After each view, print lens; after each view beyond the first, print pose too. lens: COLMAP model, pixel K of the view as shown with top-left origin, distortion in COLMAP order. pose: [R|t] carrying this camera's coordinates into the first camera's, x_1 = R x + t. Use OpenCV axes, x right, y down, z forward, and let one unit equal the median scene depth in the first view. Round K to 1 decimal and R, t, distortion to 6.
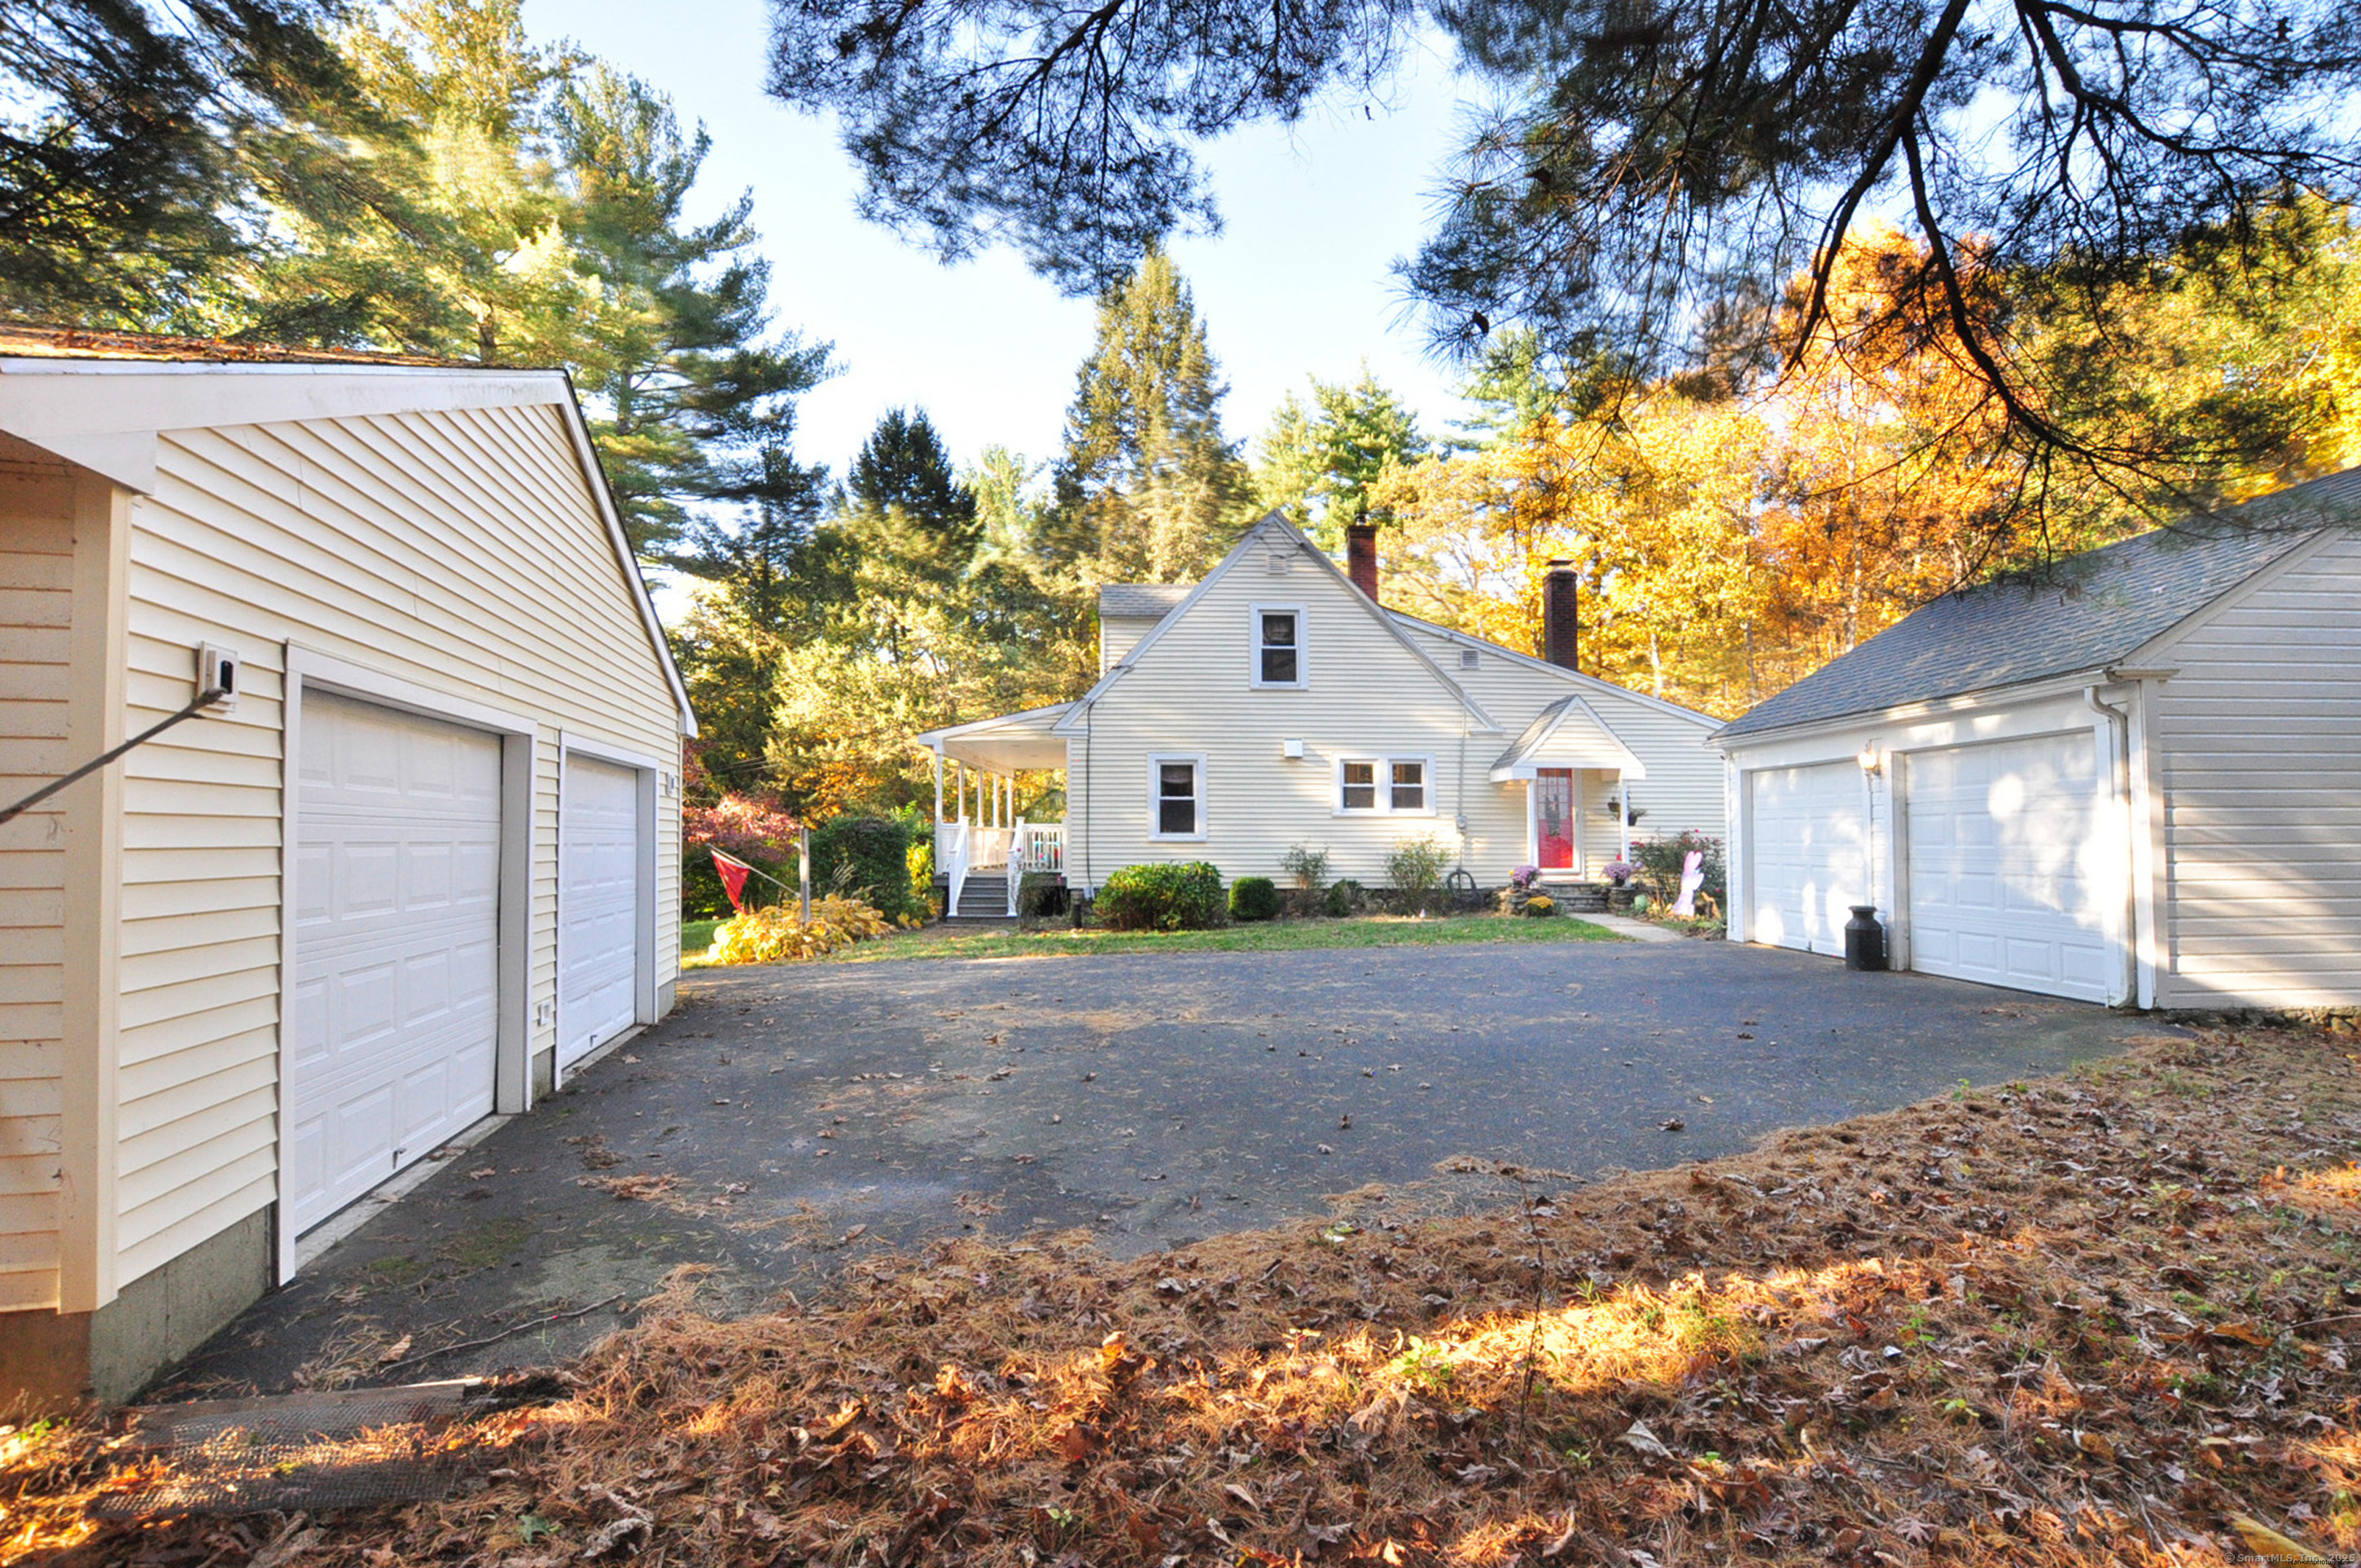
lens RADIAL K [[1209.6, 0, 1184.7], [0, 1209.6, 698.3], [0, 0, 1]] dist [-0.026539, 0.001803]
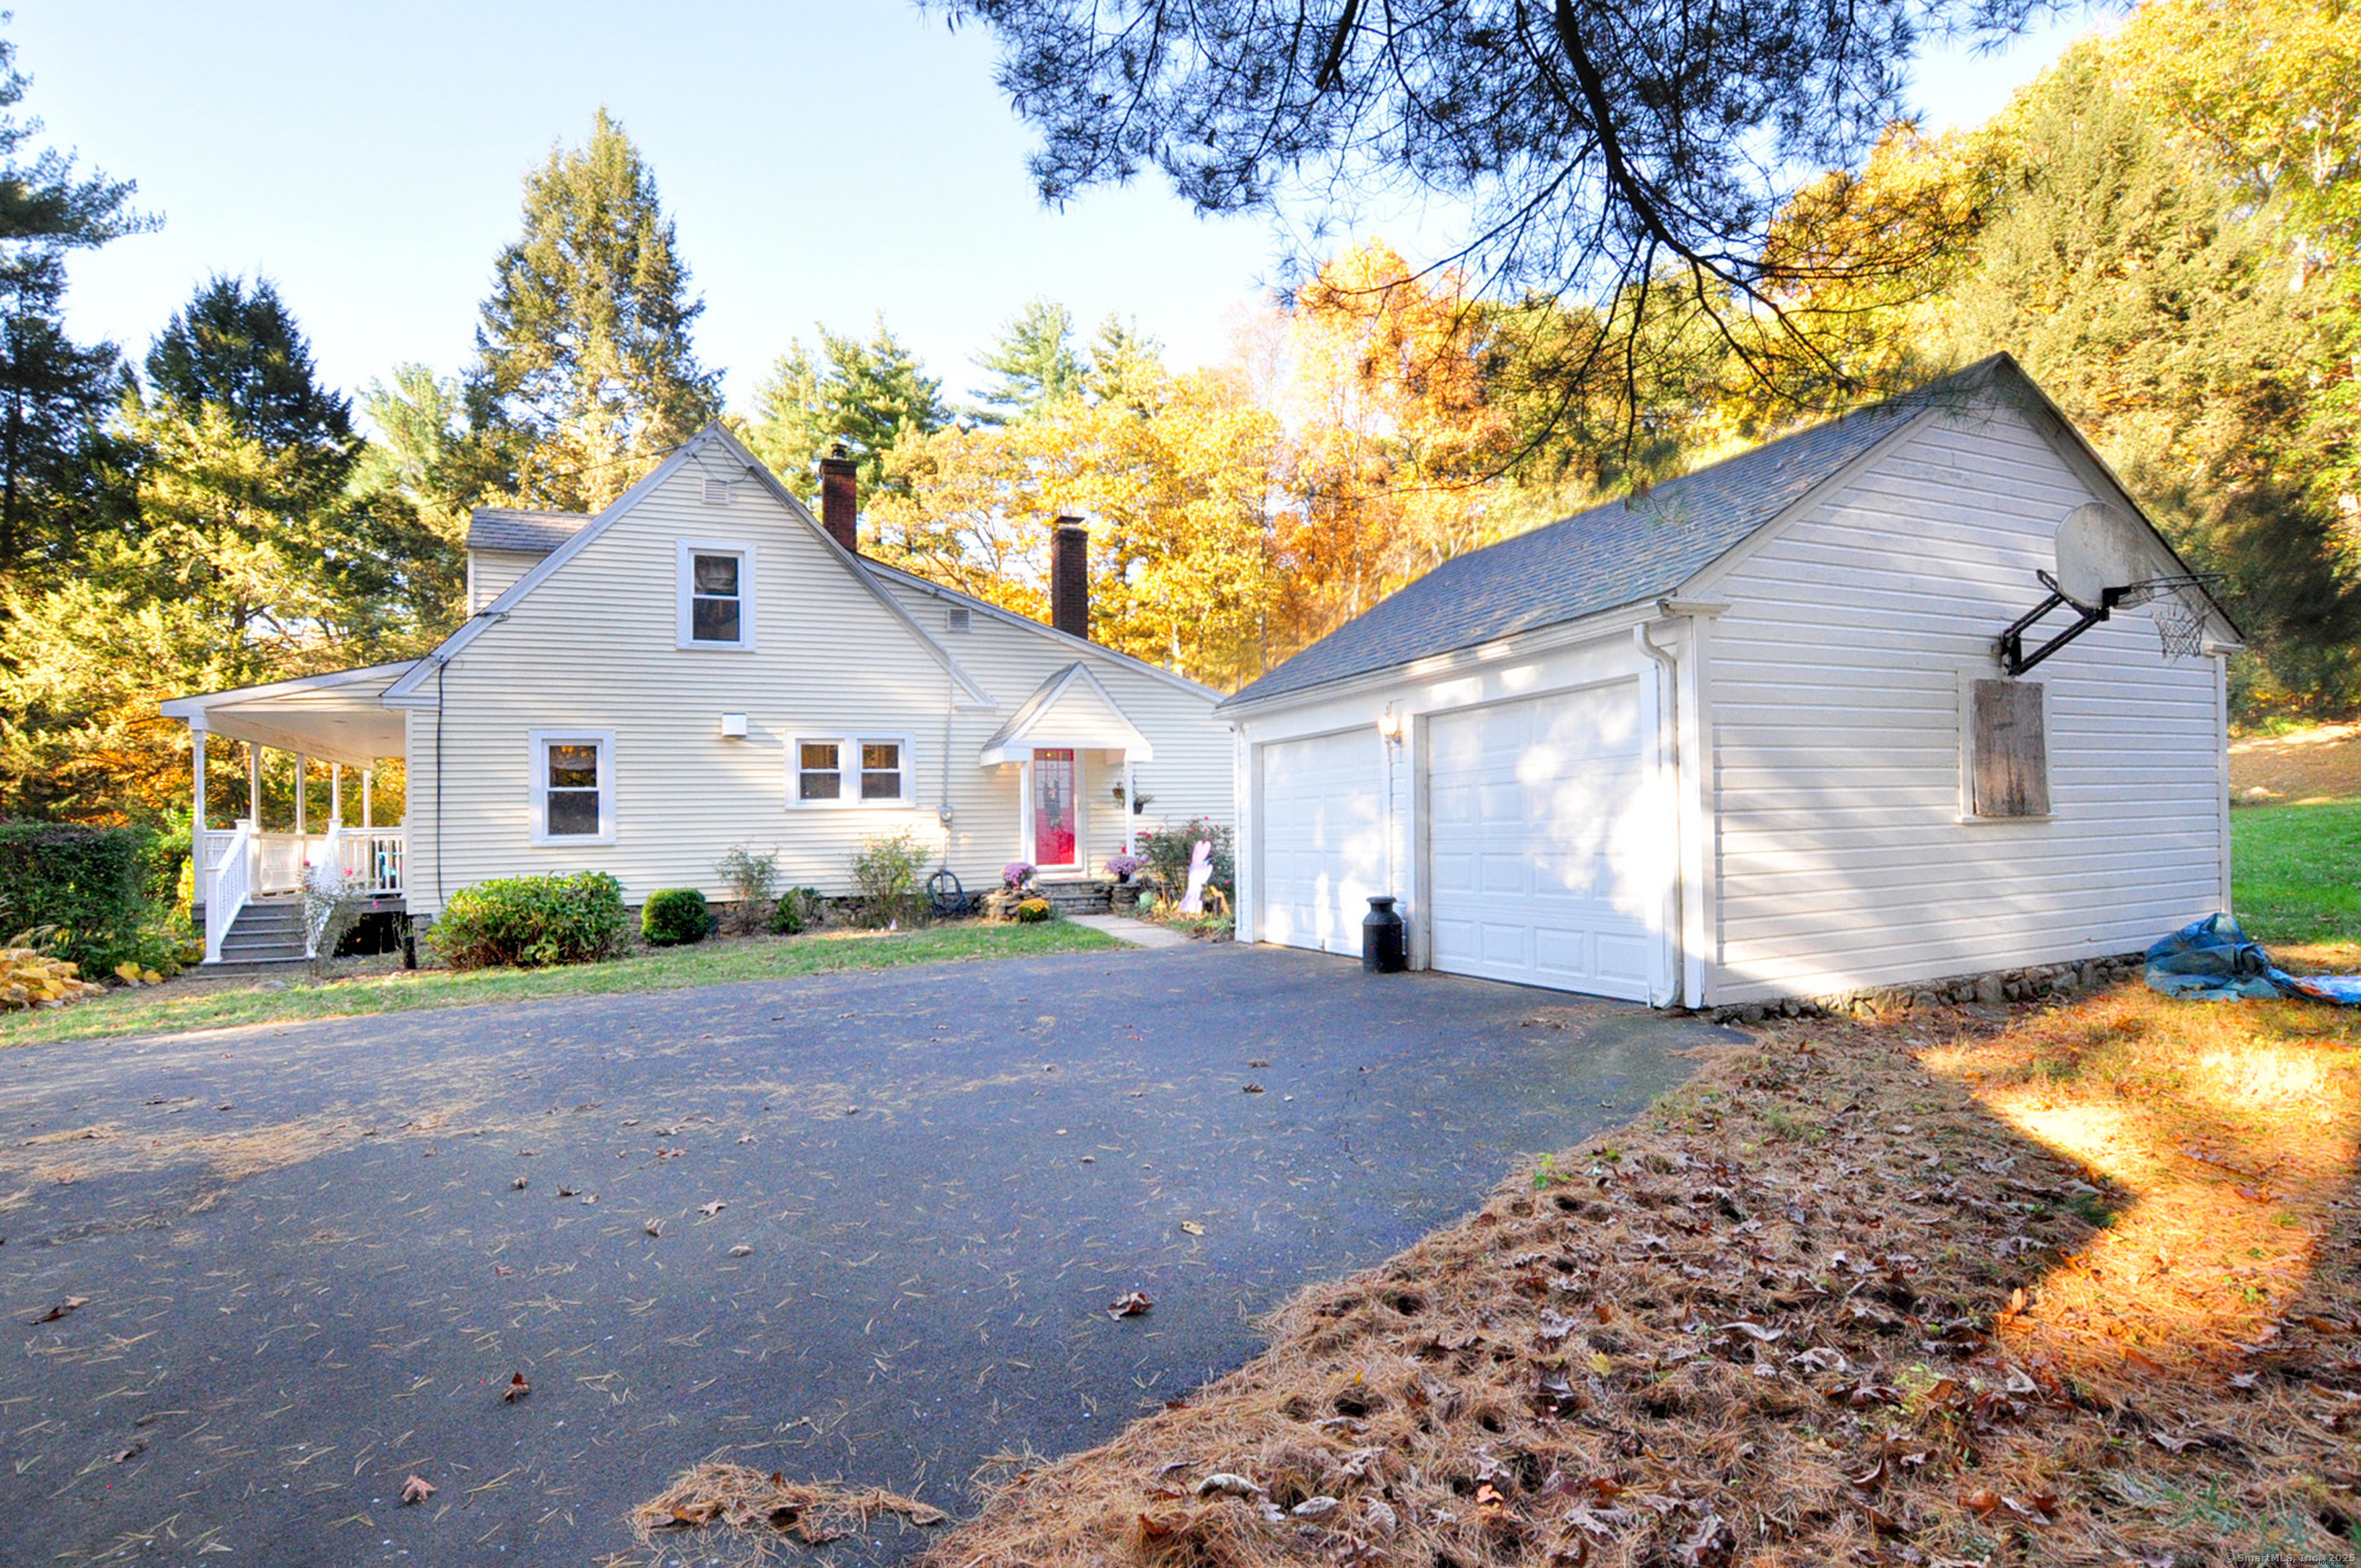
lens RADIAL K [[1209.6, 0, 1184.7], [0, 1209.6, 698.3], [0, 0, 1]] dist [-0.026539, 0.001803]
pose [[0.930212, 0.013334, 0.366780, 0.074327], [-0.012907, 0.999910, -0.003616, 0.023233], [-0.366795, -0.001370, 0.930301, 0.158223]]
